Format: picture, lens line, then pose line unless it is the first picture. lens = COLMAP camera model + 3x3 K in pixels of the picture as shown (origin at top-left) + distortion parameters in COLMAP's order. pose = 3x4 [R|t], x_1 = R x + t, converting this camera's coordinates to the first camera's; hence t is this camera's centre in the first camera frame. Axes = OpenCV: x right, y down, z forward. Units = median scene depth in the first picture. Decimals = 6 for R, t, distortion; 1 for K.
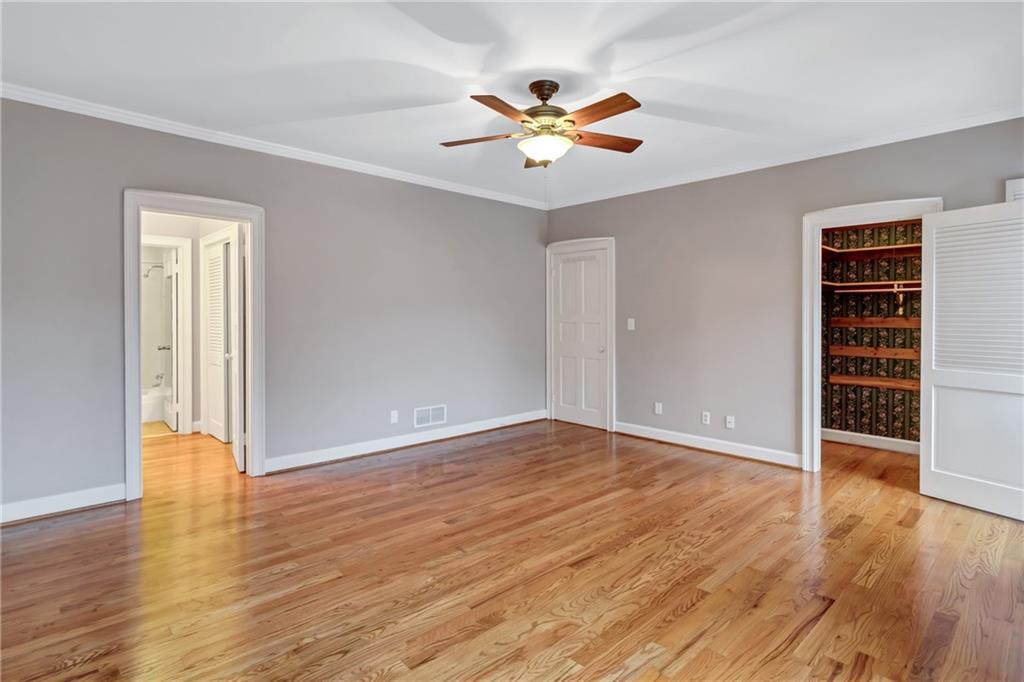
lens RADIAL K [[515.9, 0, 501.5], [0, 515.9, 326.3], [0, 0, 1]] dist [-0.005769, -0.002280]
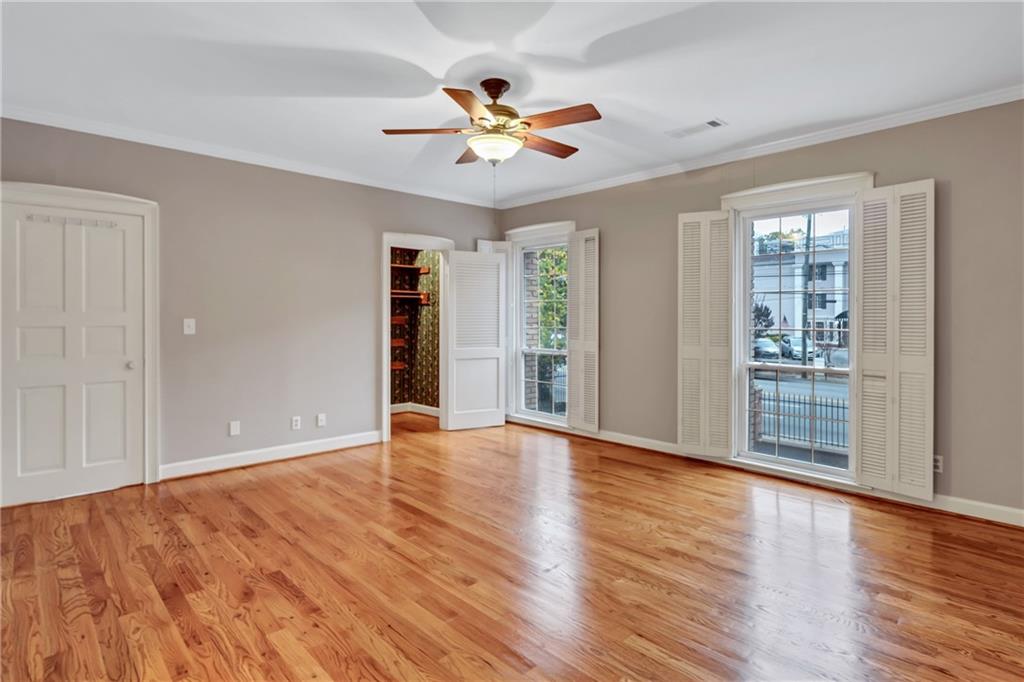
lens RADIAL K [[515.9, 0, 526.9], [0, 515.9, 318.6], [0, 0, 1]] dist [-0.005769, -0.002280]
pose [[-0.012421, -0.003394, 0.999917, -0.668764], [0.016555, 0.999856, 0.003600, -0.012989], [-0.999786, 0.016598, -0.012363, 0.700658]]
